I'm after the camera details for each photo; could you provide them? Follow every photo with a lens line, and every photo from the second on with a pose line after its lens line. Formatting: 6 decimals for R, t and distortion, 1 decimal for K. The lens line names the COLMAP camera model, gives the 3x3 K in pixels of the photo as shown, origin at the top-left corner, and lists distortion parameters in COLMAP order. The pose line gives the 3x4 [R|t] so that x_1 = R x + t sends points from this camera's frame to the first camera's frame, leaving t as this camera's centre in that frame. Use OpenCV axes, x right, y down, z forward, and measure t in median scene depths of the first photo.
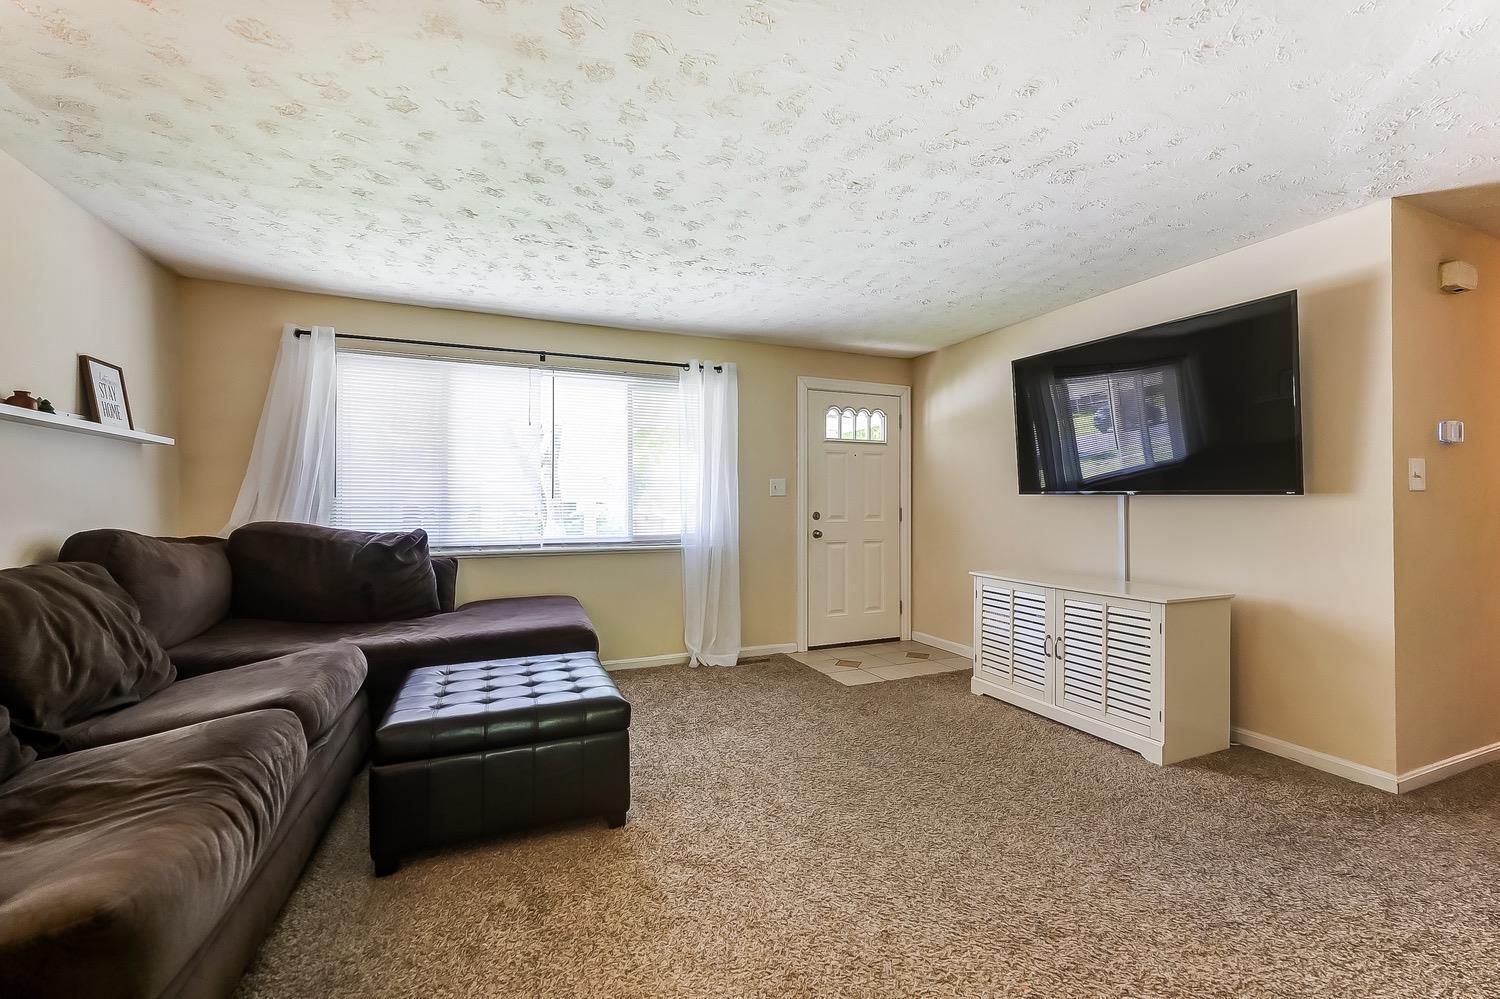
lens RADIAL K [[615.3, 0, 746.0], [0, 615.3, 499.4], [0, 0, 1]] dist [-0.003267, -0.000064]
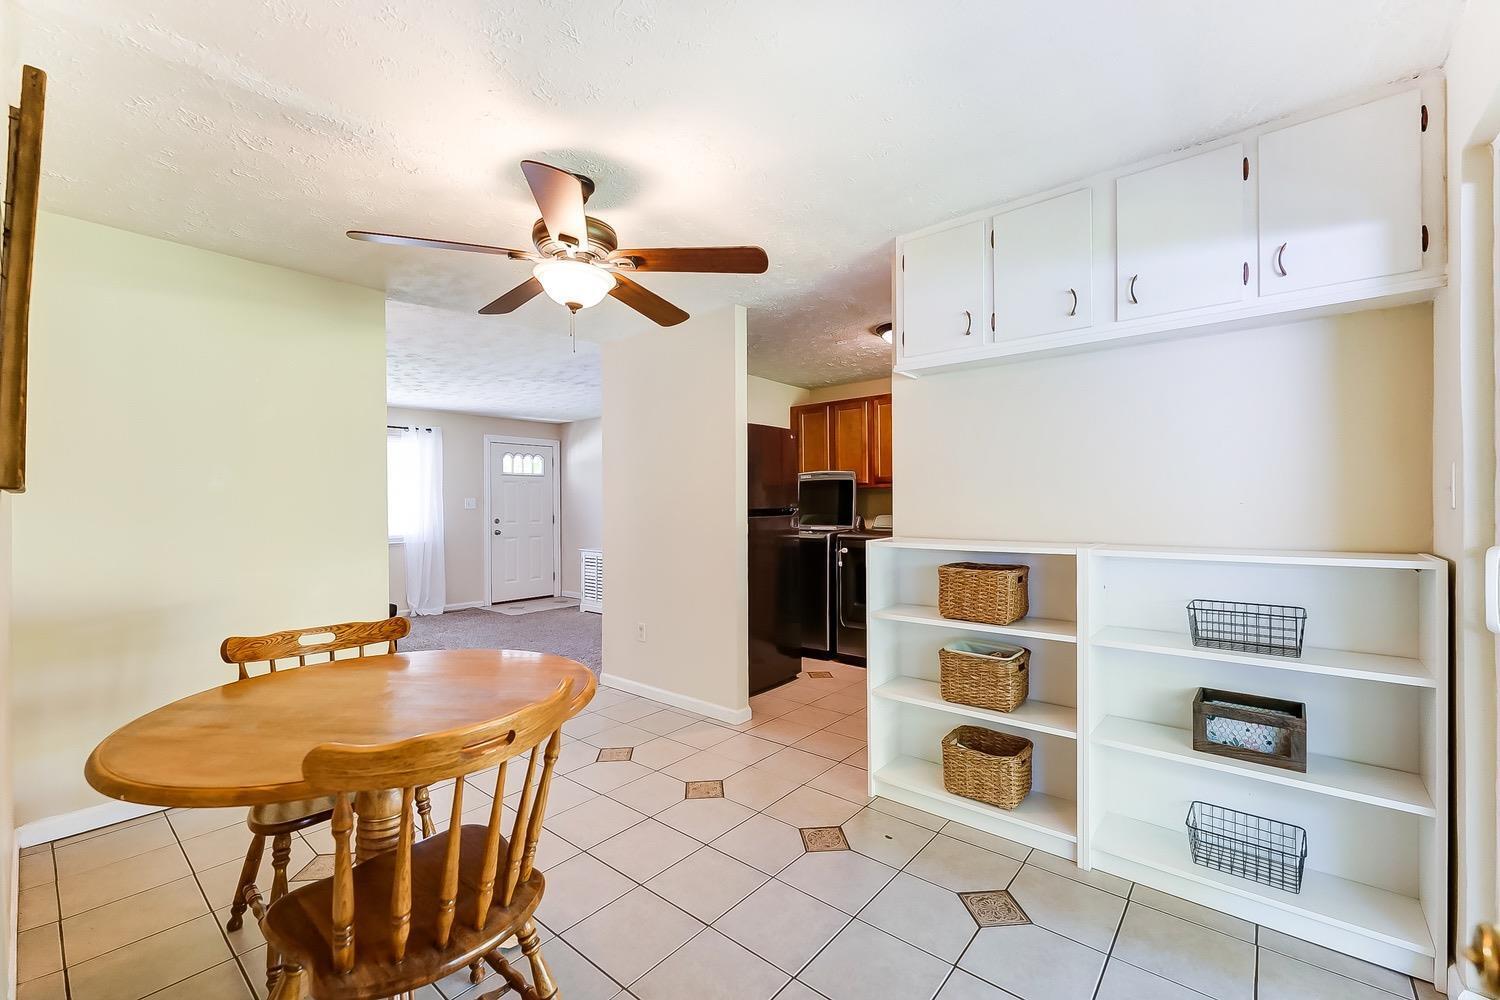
lens RADIAL K [[615.3, 0, 747.8], [0, 615.3, 498.1], [0, 0, 1]] dist [-0.003267, -0.000064]
pose [[0.894812, -0.005003, 0.446415, -0.016042], [0.007508, 0.999964, -0.003843, -0.022238], [-0.446380, 0.006791, 0.894818, -0.729907]]
